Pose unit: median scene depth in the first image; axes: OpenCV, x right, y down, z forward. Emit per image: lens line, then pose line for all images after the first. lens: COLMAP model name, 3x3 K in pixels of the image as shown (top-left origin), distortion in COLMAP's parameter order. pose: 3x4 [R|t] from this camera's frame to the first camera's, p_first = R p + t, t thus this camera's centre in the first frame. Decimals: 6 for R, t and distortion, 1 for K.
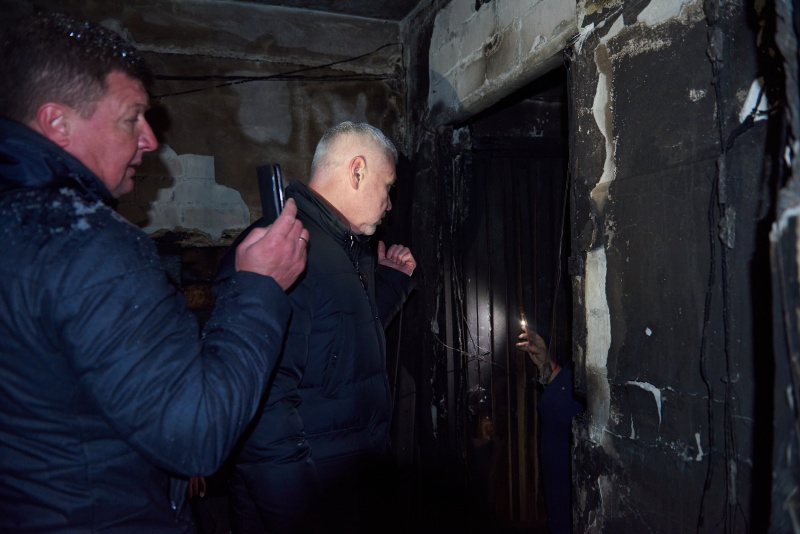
lens RADIAL K [[593.0, 0, 400.0], [0, 593.0, 267.0], [0, 0, 1]] dist [-0.009764, -0.011667]
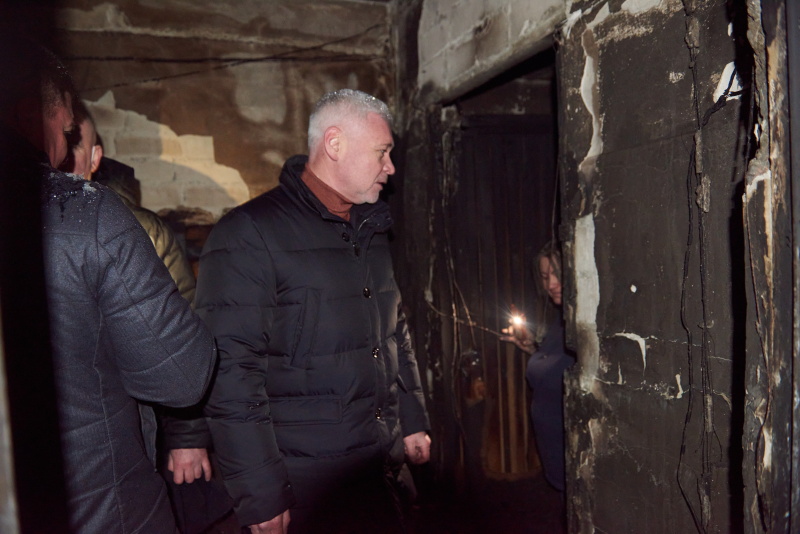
lens RADIAL K [[593.0, 0, 400.0], [0, 593.0, 267.0], [0, 0, 1]] dist [-0.009764, -0.011667]
pose [[0.998599, -0.024499, 0.046892, -0.066513], [0.022710, 0.999008, 0.038304, 0.012709], [-0.047784, -0.037186, 0.998165, -0.089725]]
